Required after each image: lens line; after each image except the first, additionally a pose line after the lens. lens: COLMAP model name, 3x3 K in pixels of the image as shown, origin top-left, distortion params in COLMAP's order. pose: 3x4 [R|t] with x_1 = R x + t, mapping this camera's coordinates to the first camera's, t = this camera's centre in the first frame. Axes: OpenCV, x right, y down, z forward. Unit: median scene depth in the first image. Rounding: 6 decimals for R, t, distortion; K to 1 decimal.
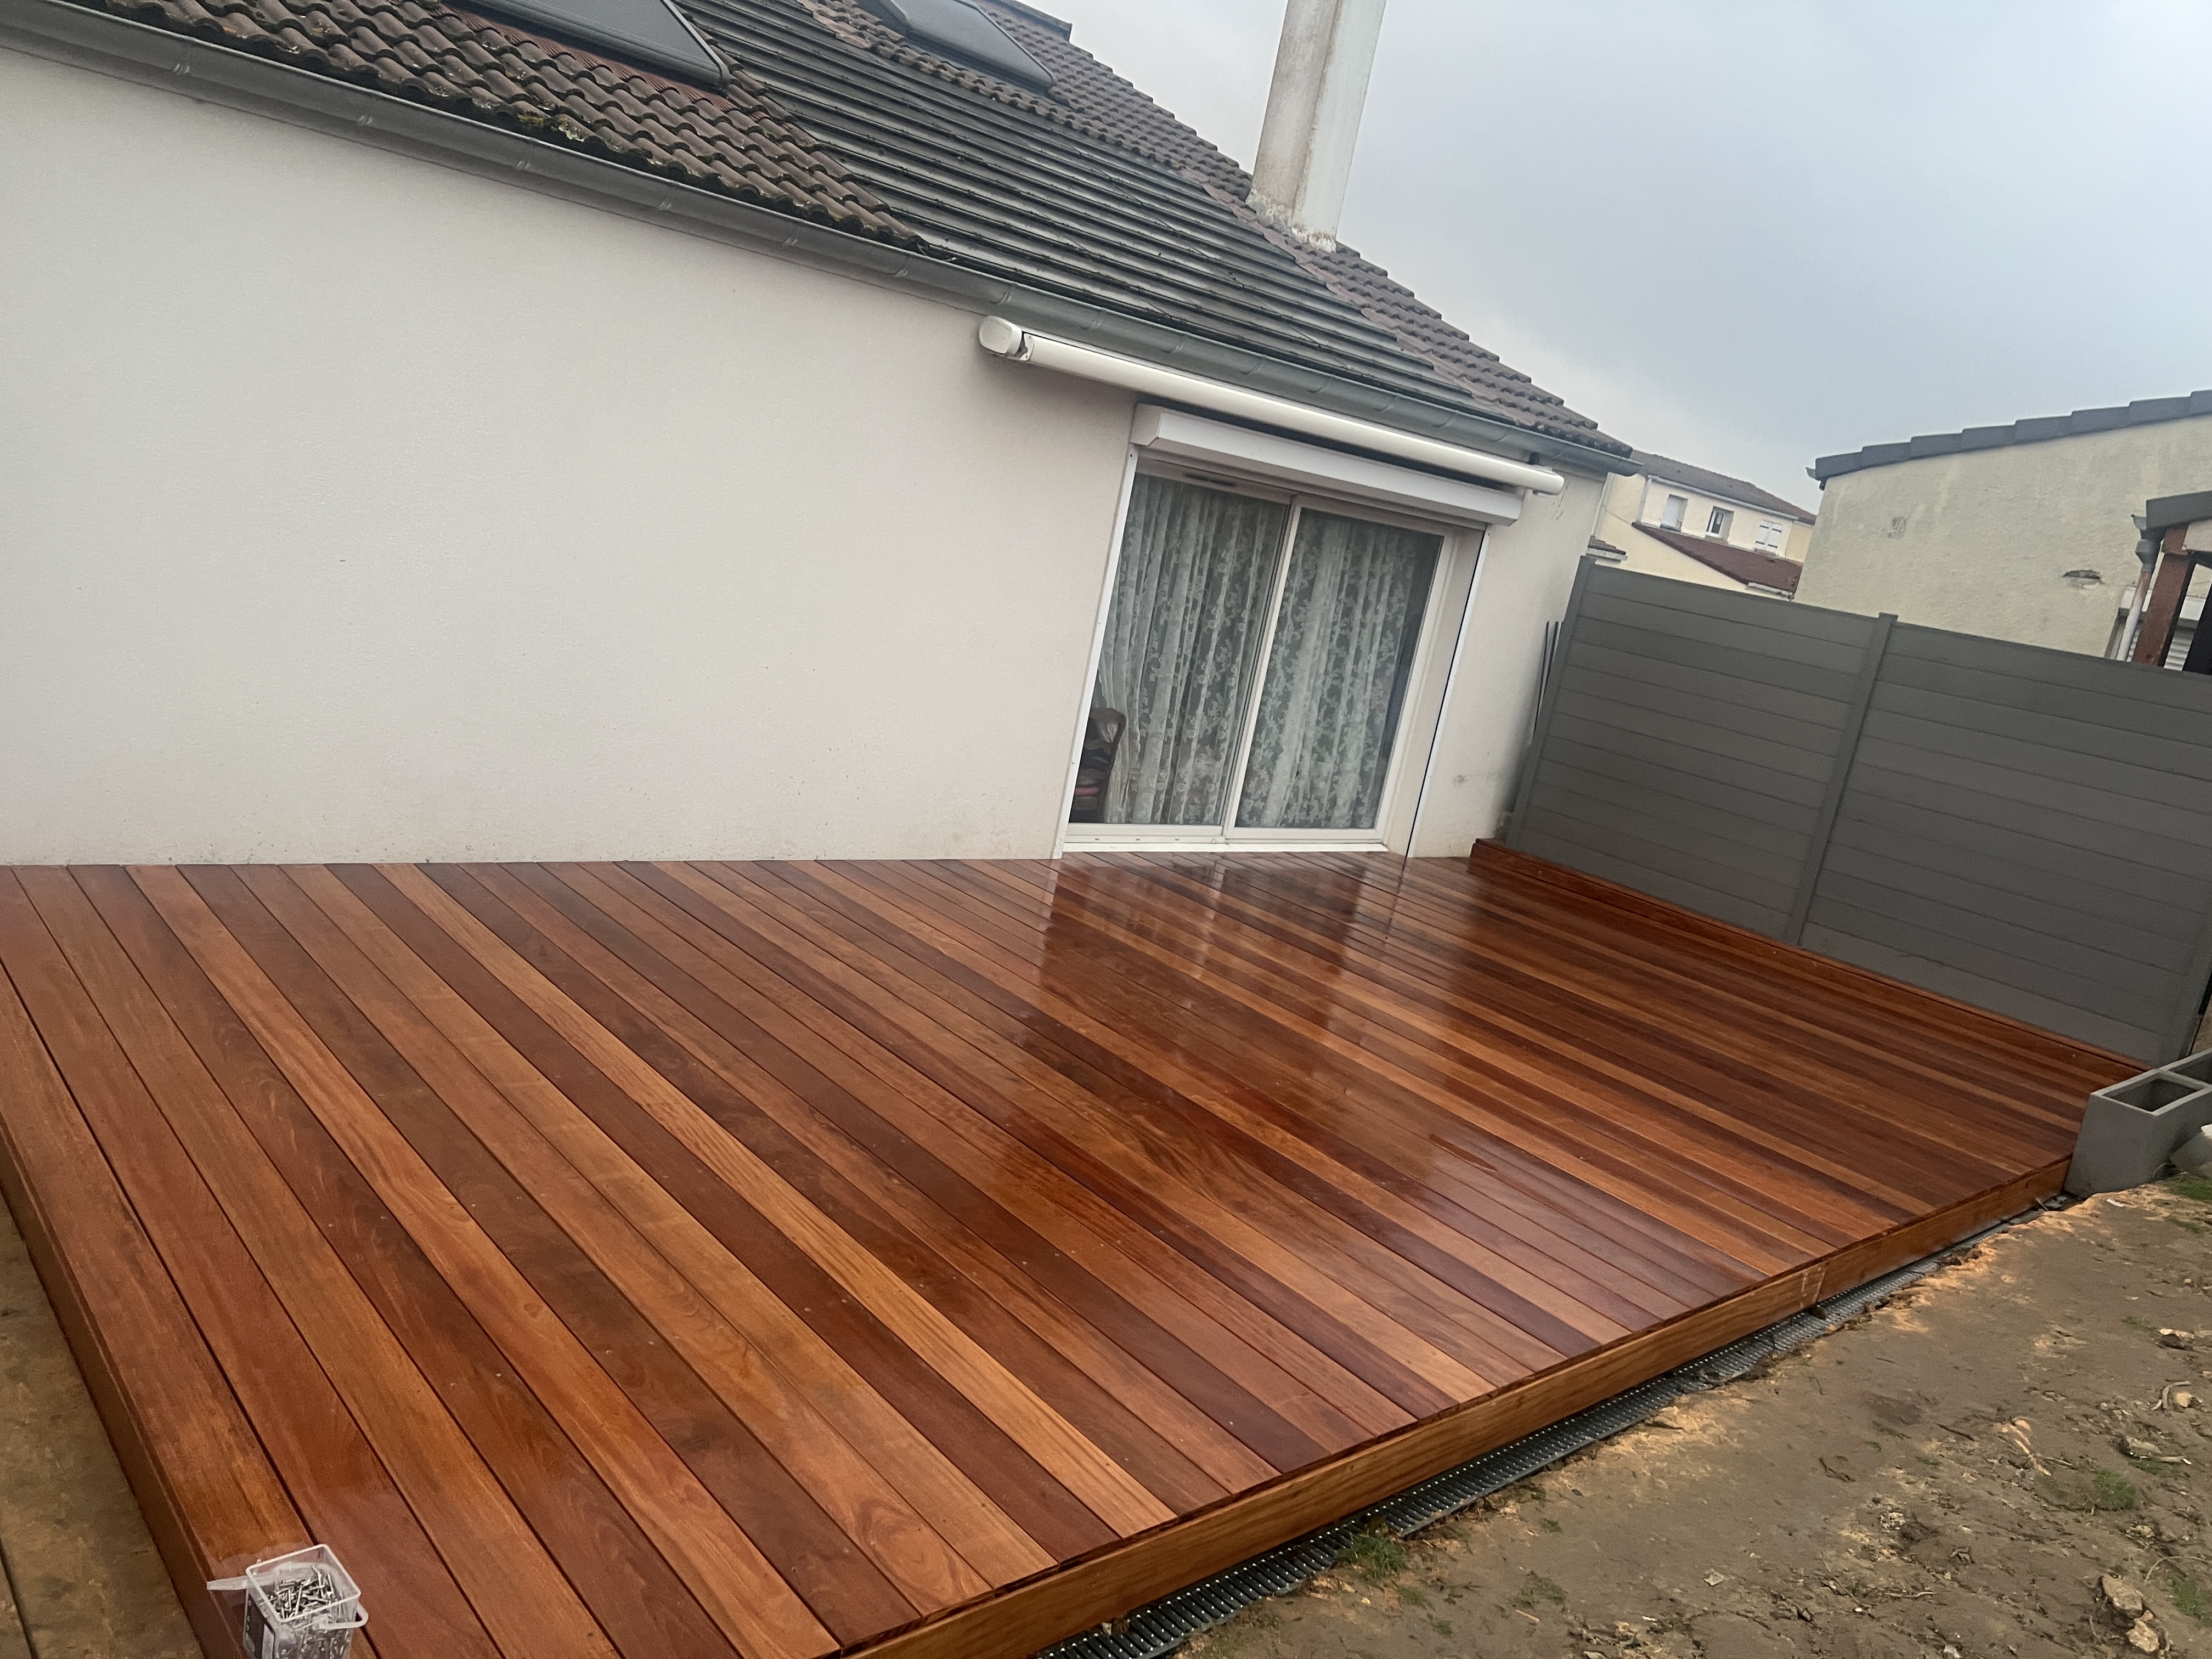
lens RADIAL K [[1661.7, 0, 1101.8], [0, 1661.7, 833.6], [0, 0, 1]] dist [0.028447, -0.039490]
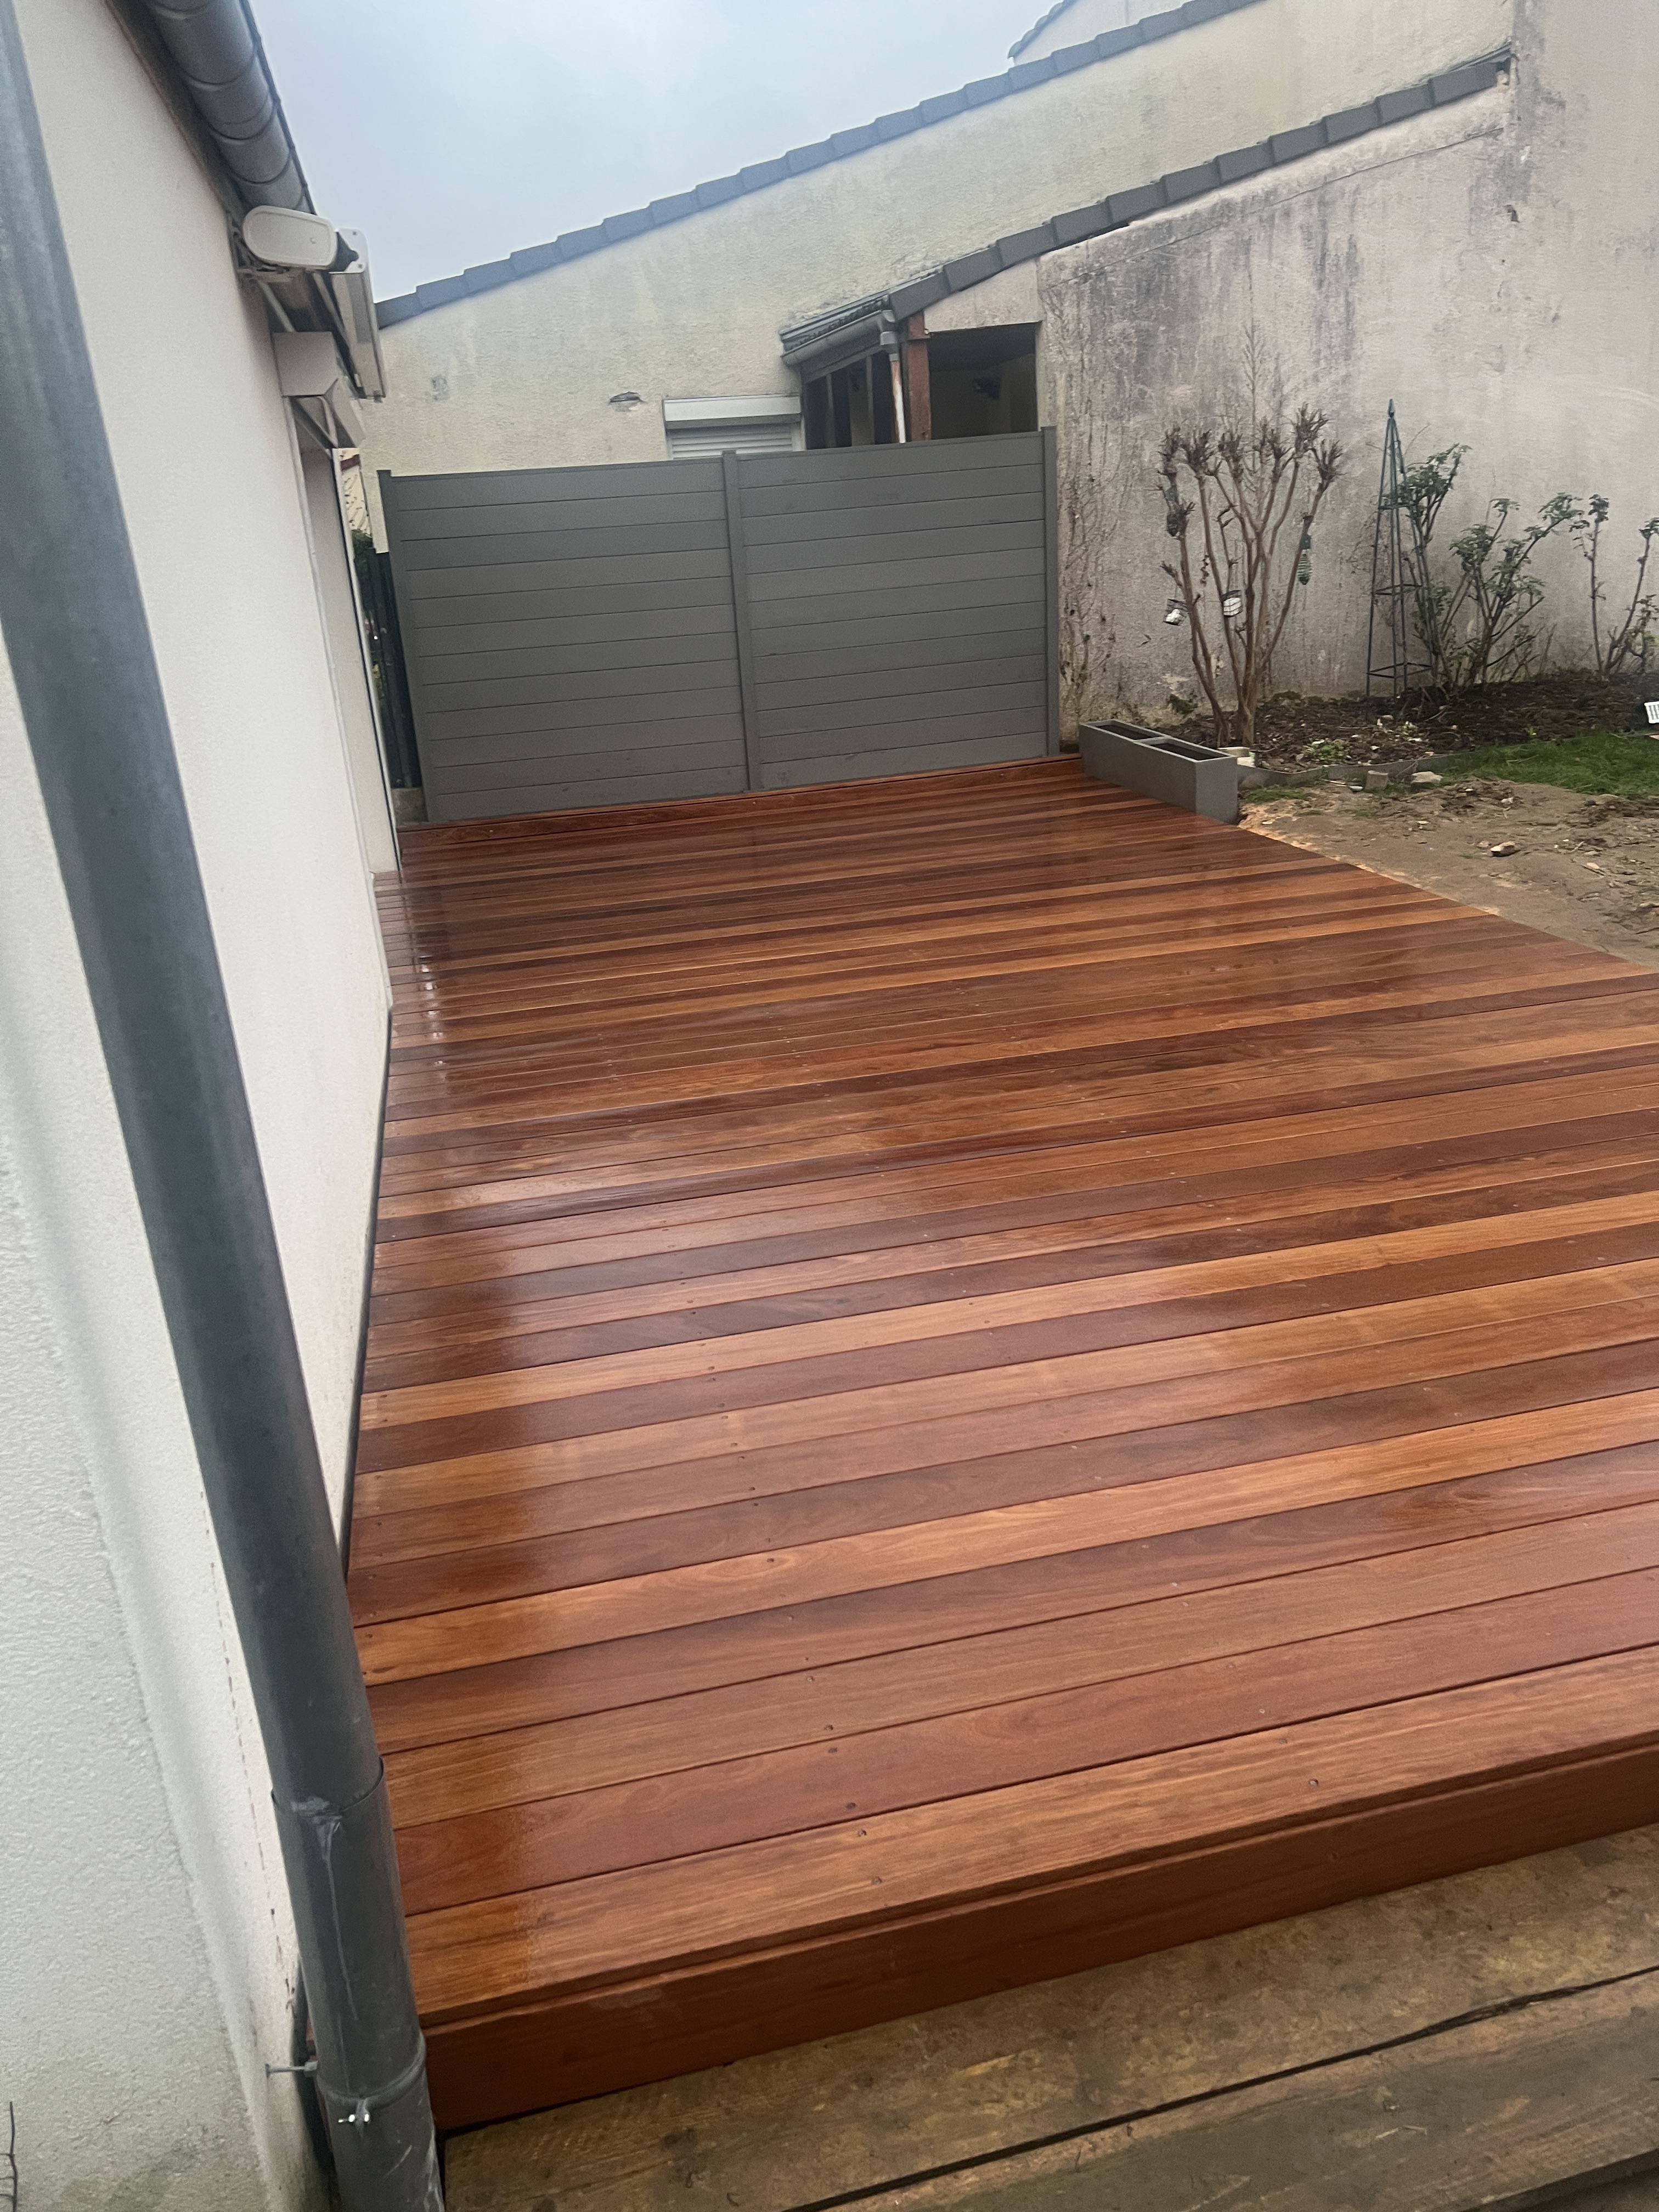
lens RADIAL K [[1661.7, 0, 833.0], [0, 1661.7, 1144.4], [0, 0, 1]] dist [0.028447, -0.039490]
pose [[0.447887, -0.511757, 0.733146, -0.627500], [0.333837, 0.856407, 0.393853, -0.192221], [-0.829428, 0.068350, 0.554416, 0.507013]]
